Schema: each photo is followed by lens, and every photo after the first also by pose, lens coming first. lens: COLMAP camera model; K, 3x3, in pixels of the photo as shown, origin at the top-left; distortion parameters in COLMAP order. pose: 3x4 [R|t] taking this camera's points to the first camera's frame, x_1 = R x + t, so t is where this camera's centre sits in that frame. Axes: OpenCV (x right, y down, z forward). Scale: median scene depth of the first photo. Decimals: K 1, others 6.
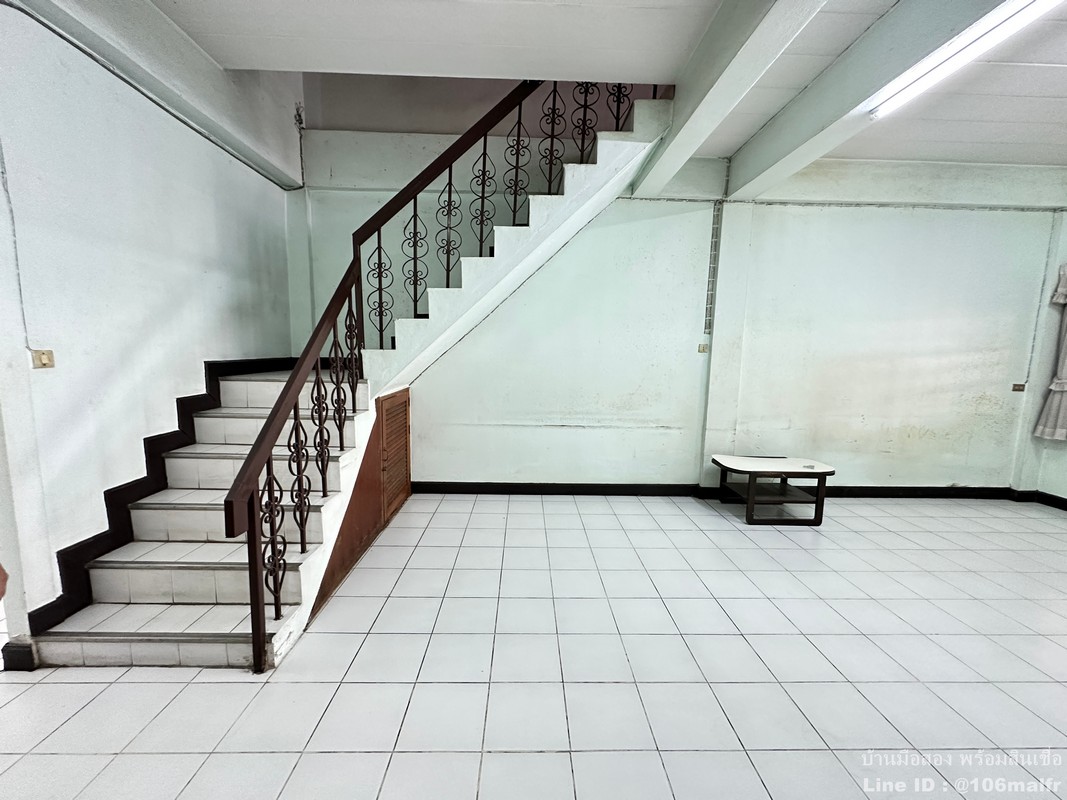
lens RADIAL K [[427.5, 0, 534.4], [0, 427.5, 399.2], [0, 0, 1]] dist [-0.001984, 0.001869]
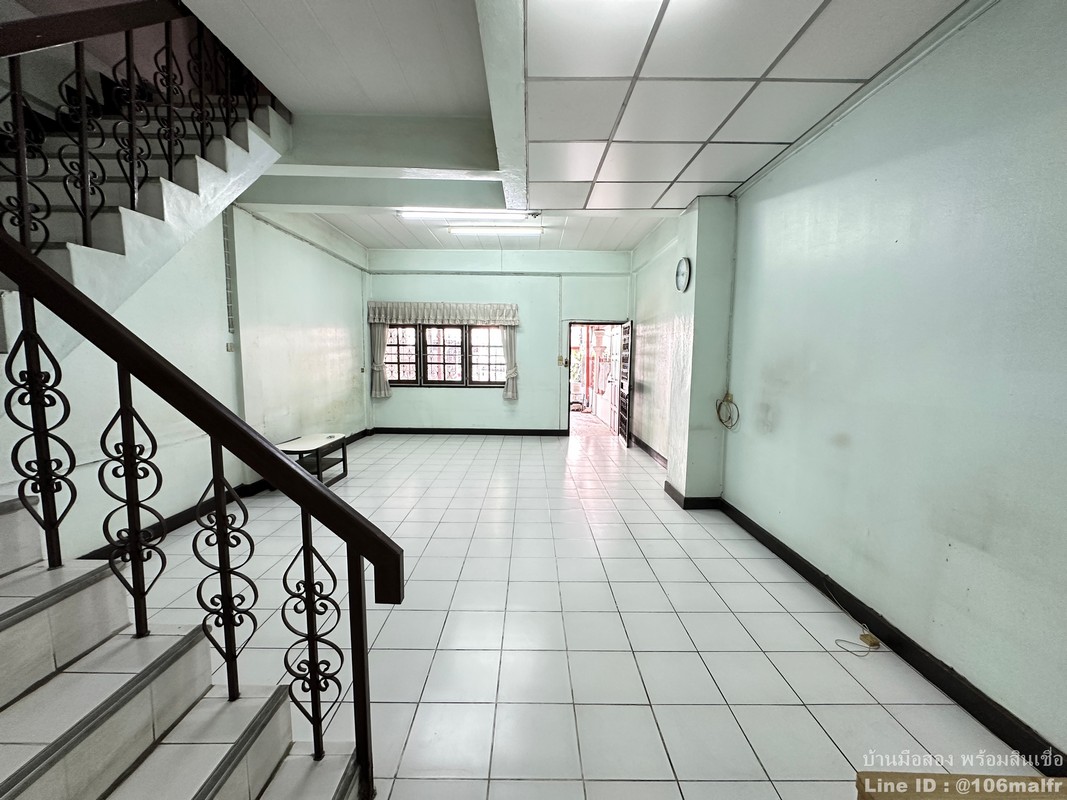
lens RADIAL K [[427.5, 0, 532.9], [0, 427.5, 398.9], [0, 0, 1]] dist [-0.001984, 0.001869]
pose [[0.019706, -0.120707, 0.992493, -0.580180], [0.106643, 0.987276, 0.117955, -0.042836], [-0.994102, 0.103518, 0.032328, 0.281287]]
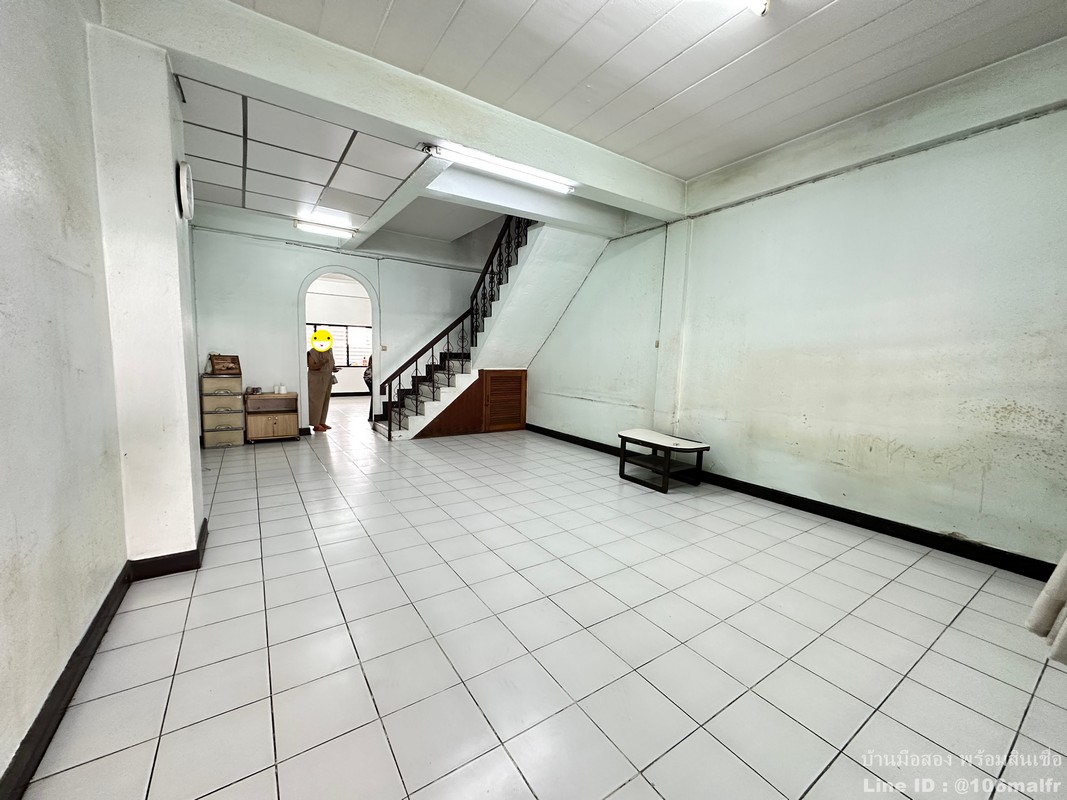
lens RADIAL K [[427.5, 0, 535.3], [0, 427.5, 400.4], [0, 0, 1]] dist [-0.001984, 0.001869]
pose [[0.536790, 0.083598, -0.839564, 1.231183], [-0.115644, 0.992978, 0.024935, 0.050726], [0.835753, 0.083705, 0.542689, 0.054559]]
